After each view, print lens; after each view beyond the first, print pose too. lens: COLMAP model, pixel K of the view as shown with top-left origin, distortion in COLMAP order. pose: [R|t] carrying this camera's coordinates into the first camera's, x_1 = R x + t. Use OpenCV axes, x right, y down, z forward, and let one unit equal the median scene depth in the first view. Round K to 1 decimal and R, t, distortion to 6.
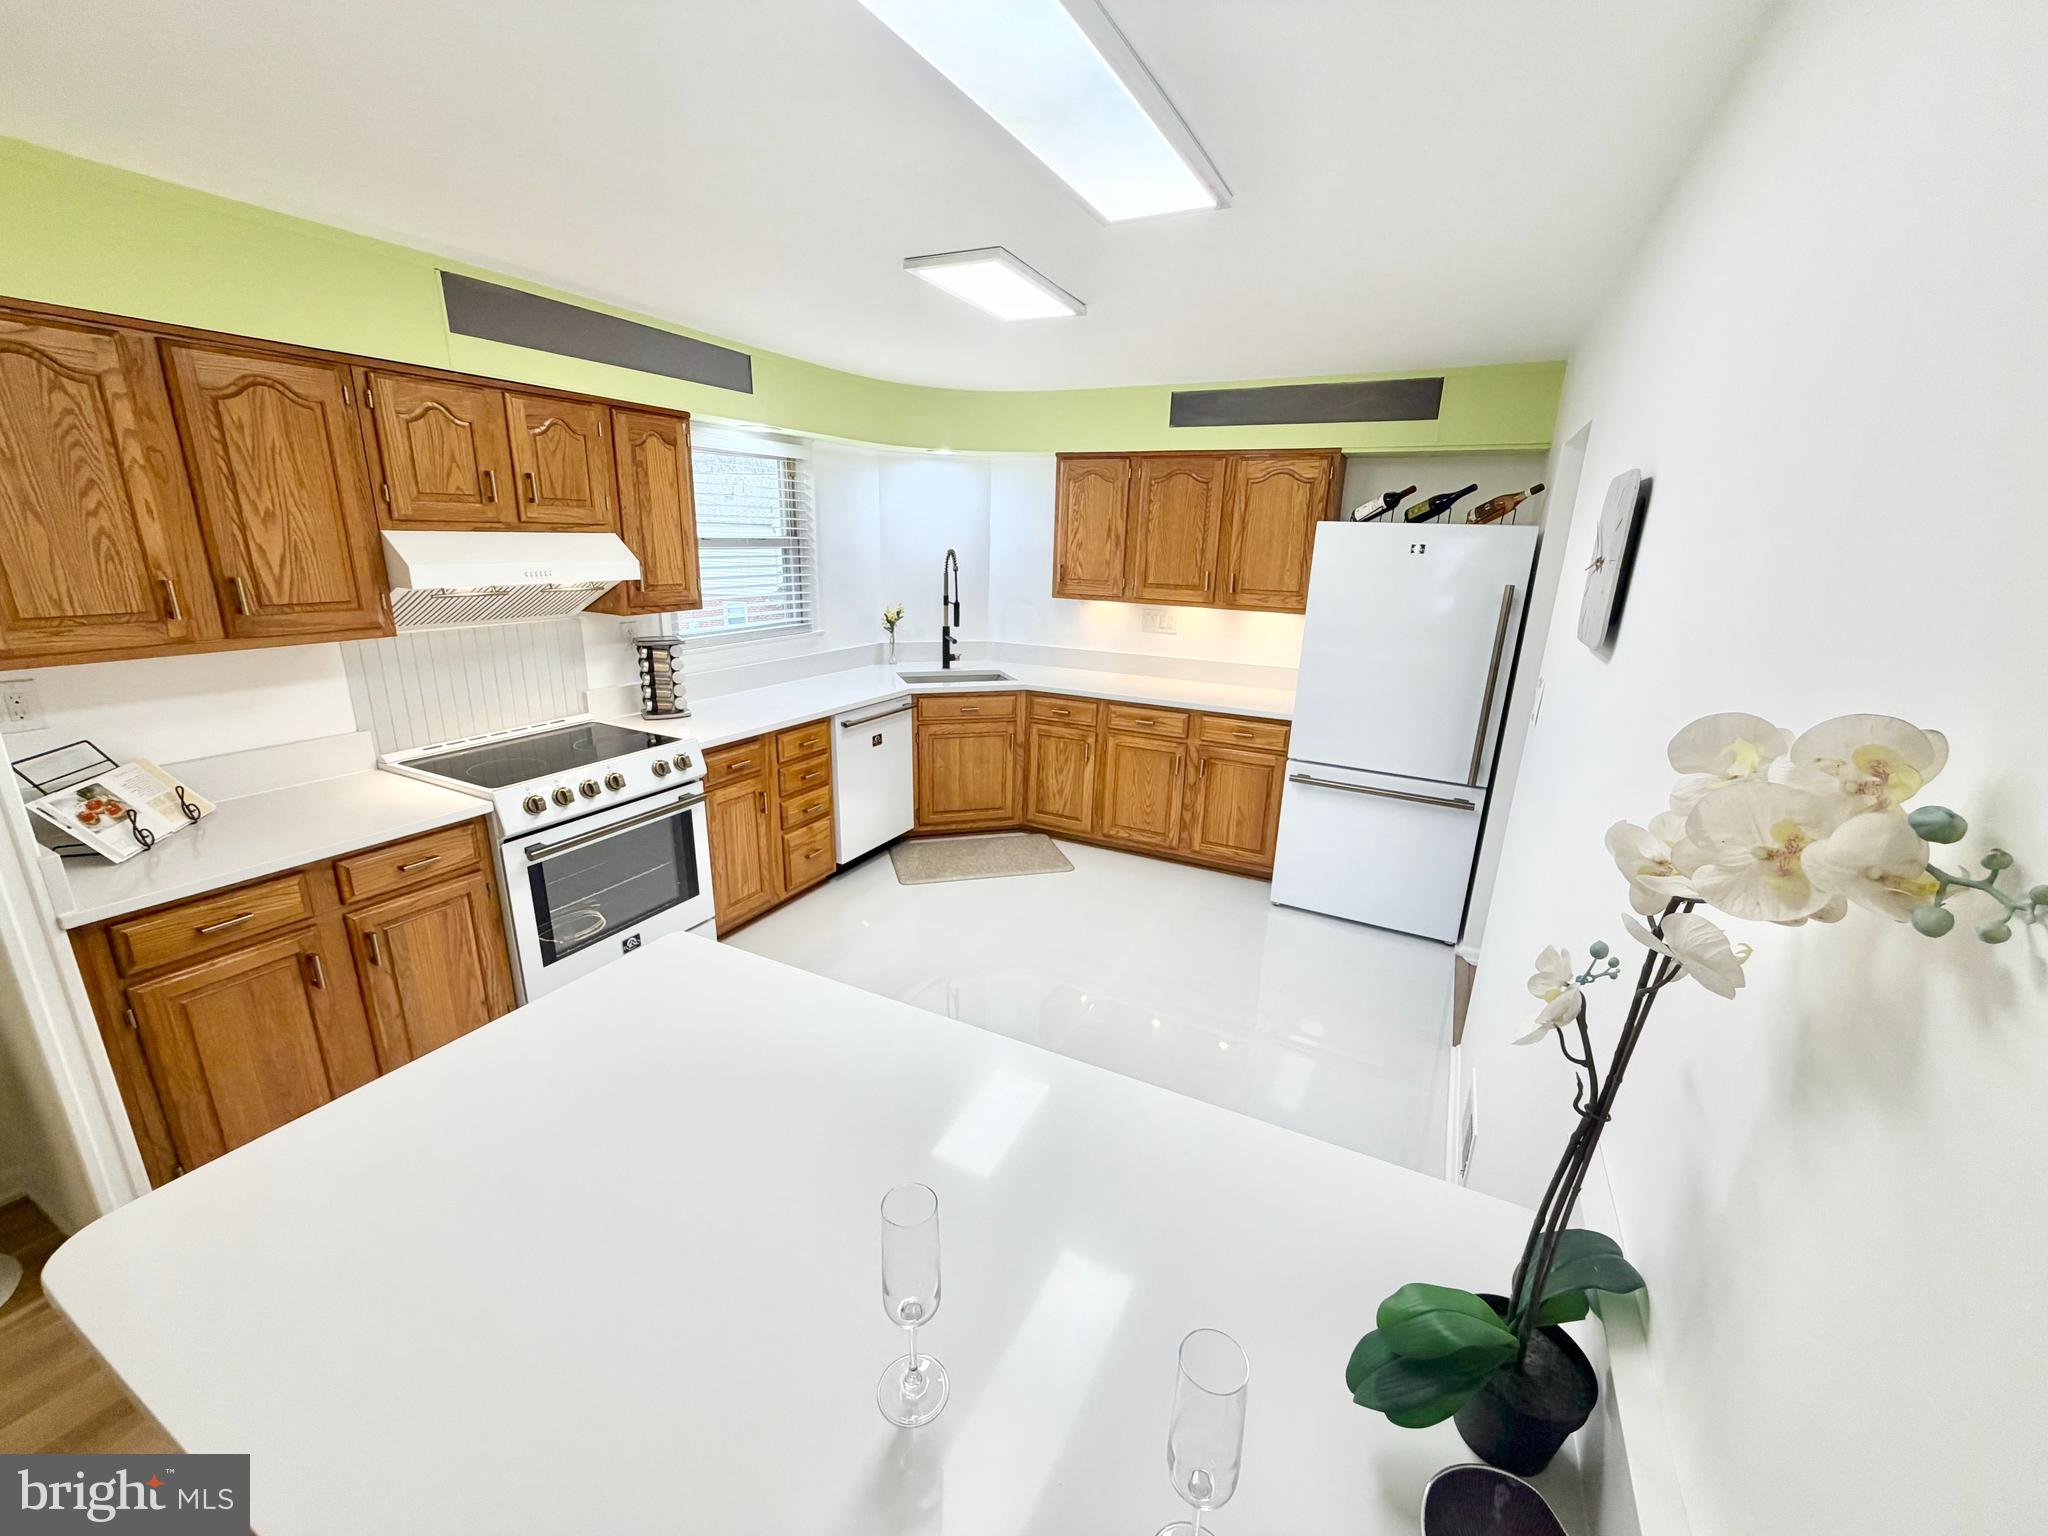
lens RADIAL K [[816.7, 0, 1024.0], [0, 816.7, 768.0], [0, 0, 1]] dist [-0.000375, -0.000811]
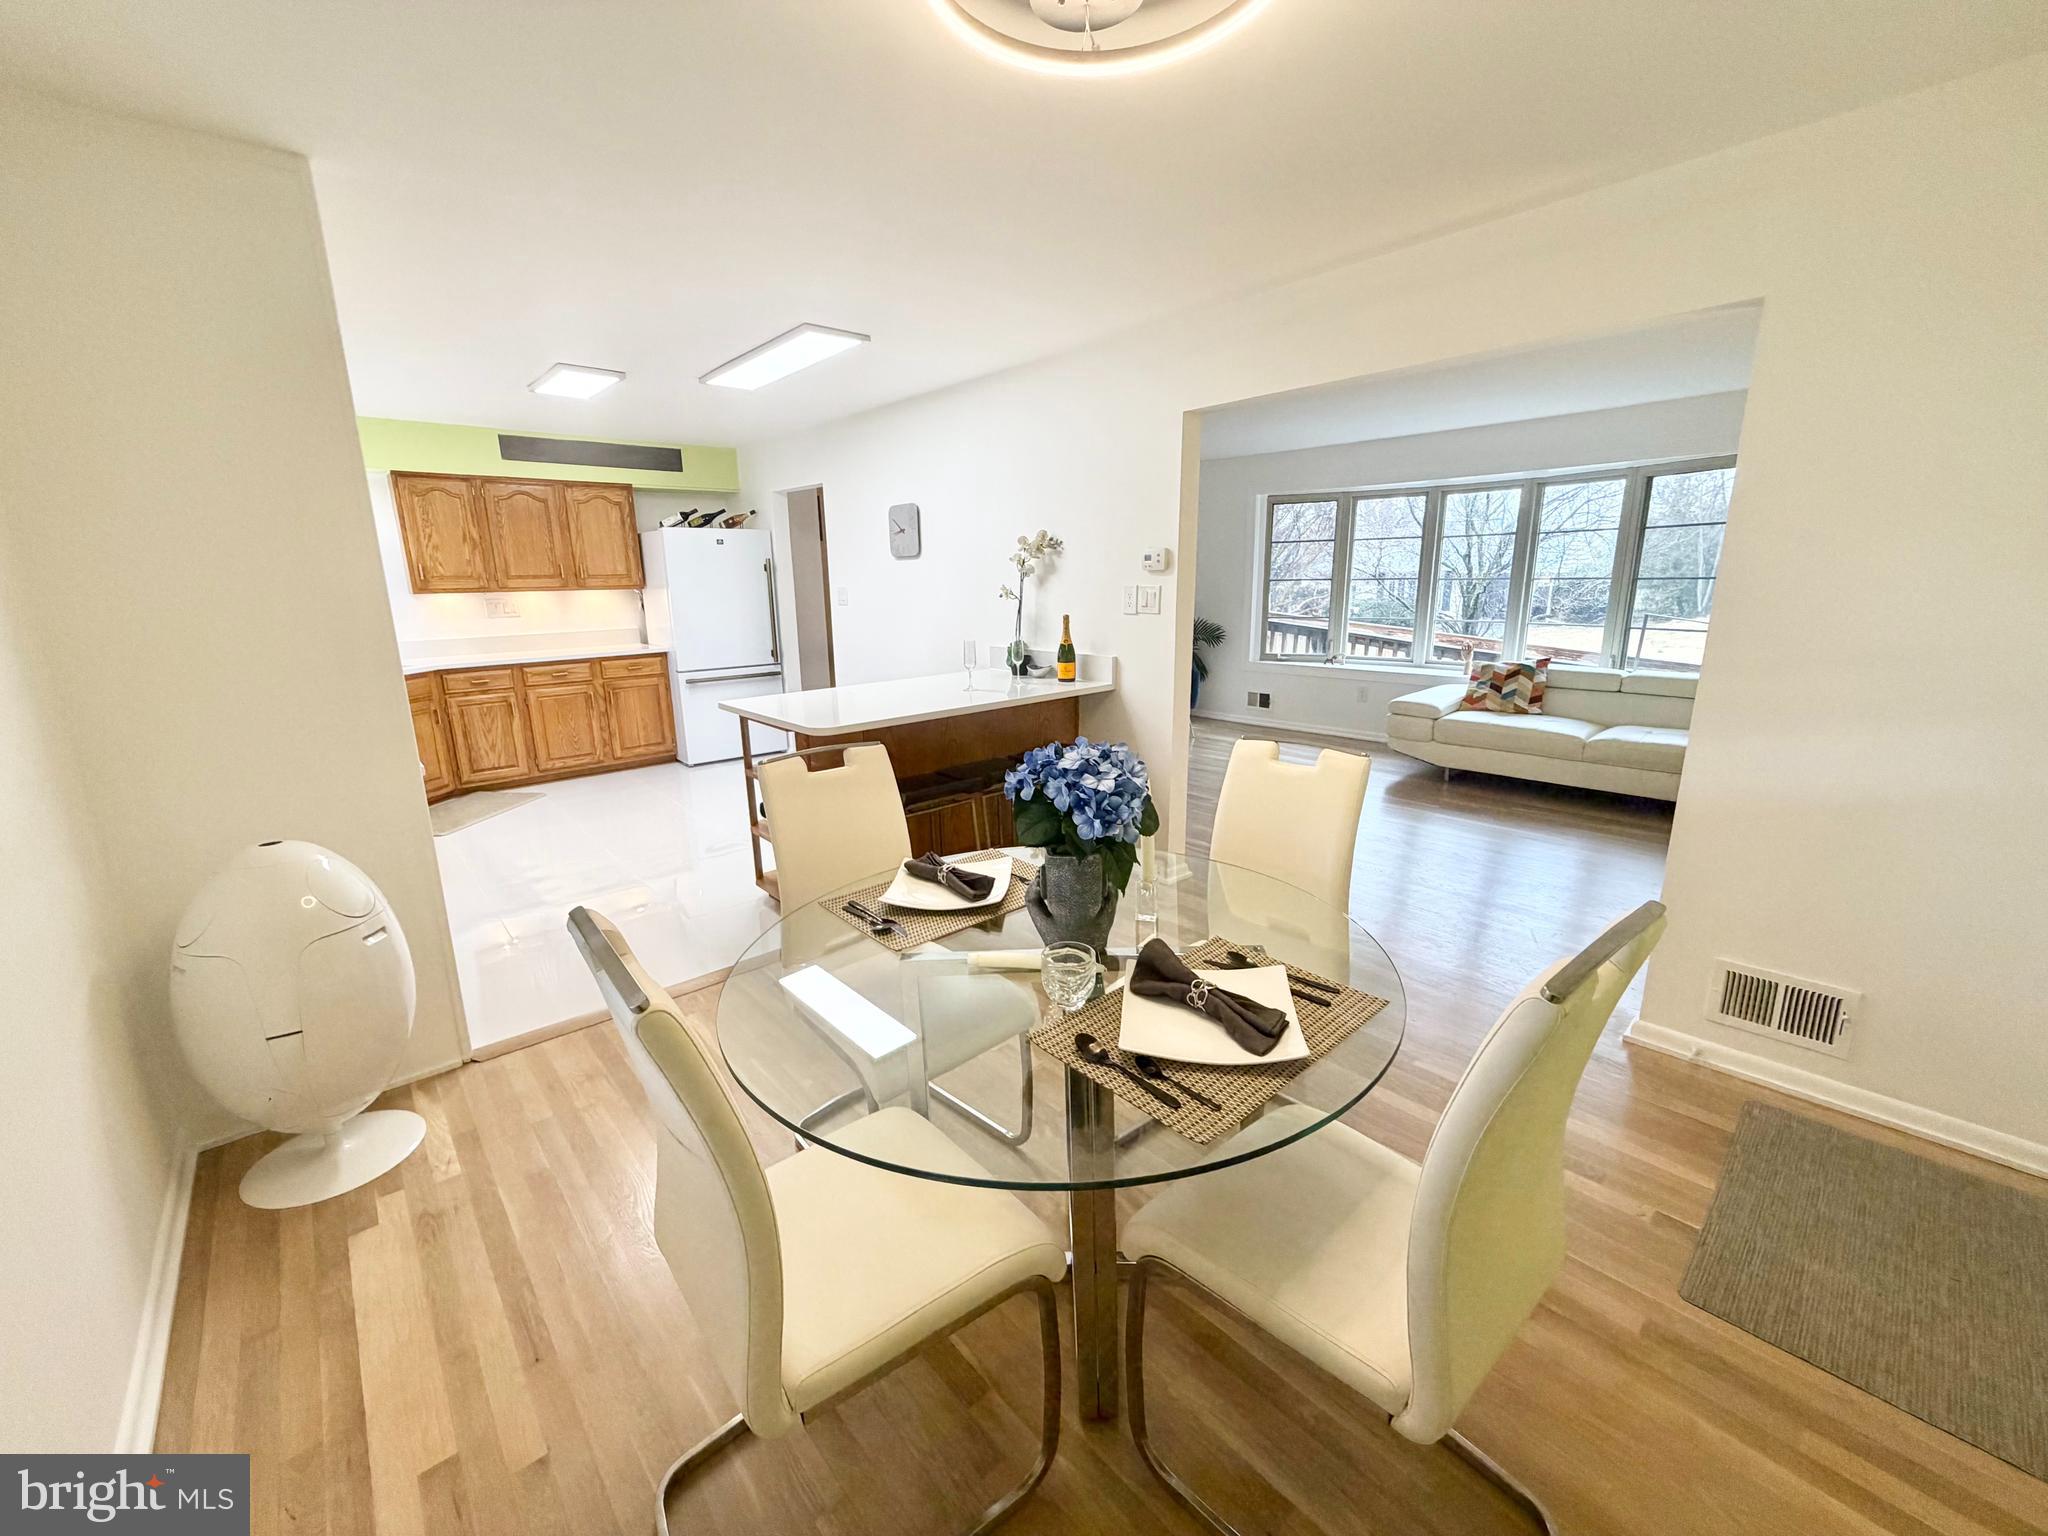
lens RADIAL K [[816.7, 0, 1024.0], [0, 816.7, 768.0], [0, 0, 1]] dist [-0.000375, -0.000811]
pose [[0.355728, -0.247121, 0.901326, -0.937099], [0.286554, 0.946798, 0.146494, 0.127126], [-0.889575, 0.206167, 0.407616, -0.234600]]
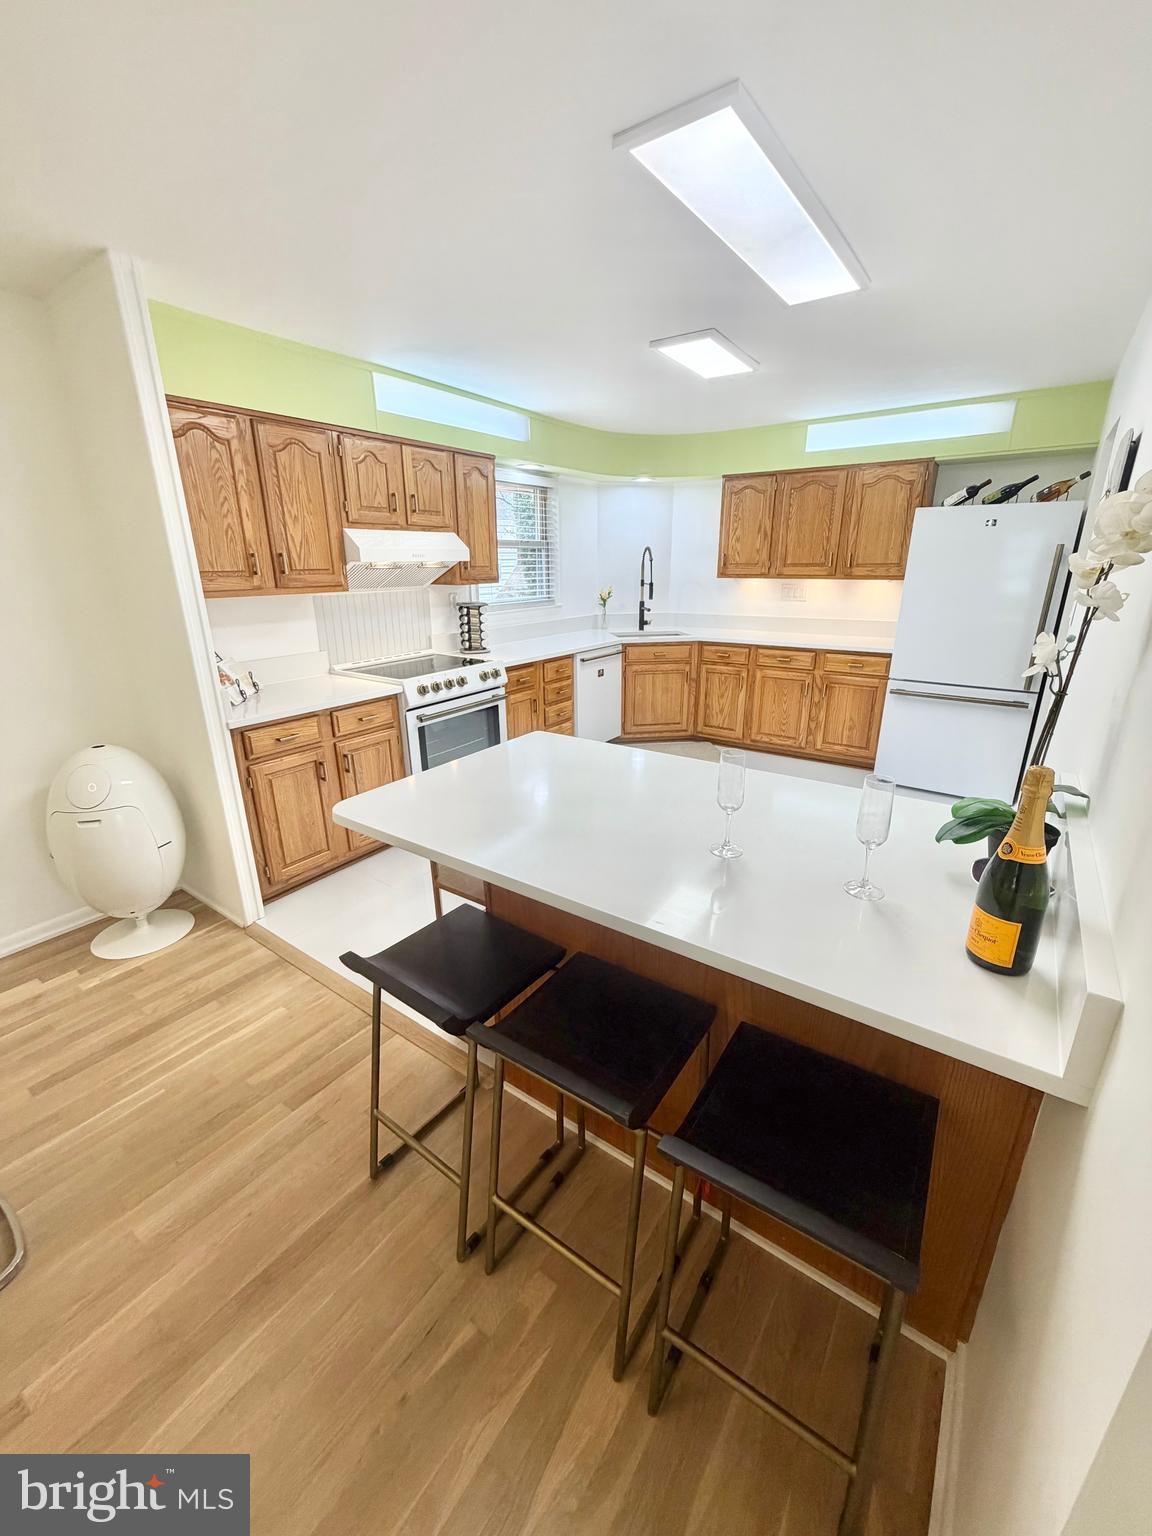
lens RADIAL K [[612.6, 0, 576.0], [0, 612.6, 764.8], [0, 0, 1]] dist [-0.000375, -0.000811]
pose [[0.989694, 0.011938, -0.142698, -0.066201], [-0.006325, 0.999191, 0.039723, 0.100174], [0.143057, -0.038411, 0.988969, -0.151839]]
